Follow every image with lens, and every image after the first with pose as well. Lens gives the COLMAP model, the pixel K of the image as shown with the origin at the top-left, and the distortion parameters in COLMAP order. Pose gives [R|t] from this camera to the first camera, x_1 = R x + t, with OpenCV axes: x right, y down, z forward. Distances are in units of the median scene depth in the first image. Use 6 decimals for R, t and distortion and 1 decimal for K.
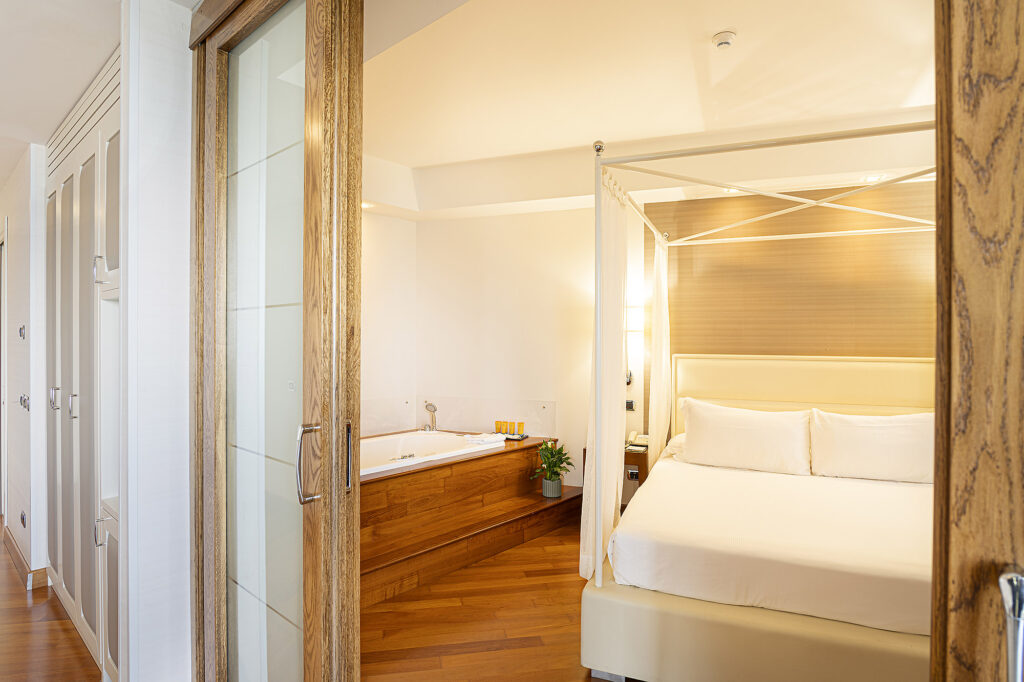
lens RADIAL K [[588.3, 0, 474.8], [0, 588.3, 340.3], [0, 0, 1]] dist [-0.000686, 0.001641]
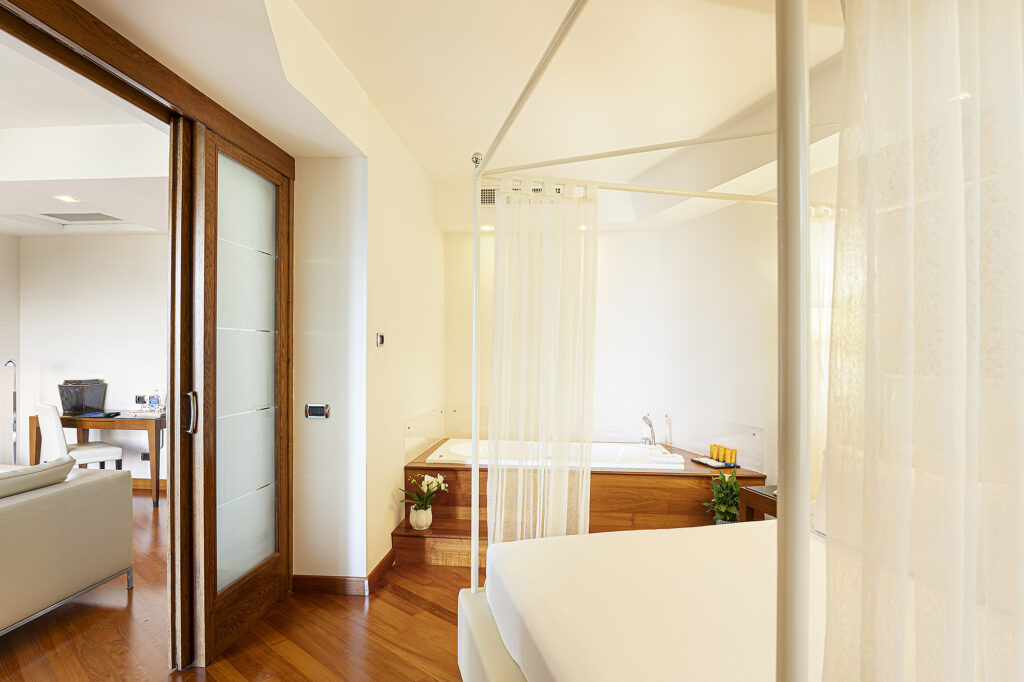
lens RADIAL K [[588.3, 0, 513.7], [0, 588.3, 348.7], [0, 0, 1]] dist [-0.000686, 0.001641]
pose [[0.595362, -0.002967, -0.803452, 0.612976], [-0.008772, 0.999910, -0.010193, 0.007039], [0.803410, 0.013116, 0.595282, 0.255590]]
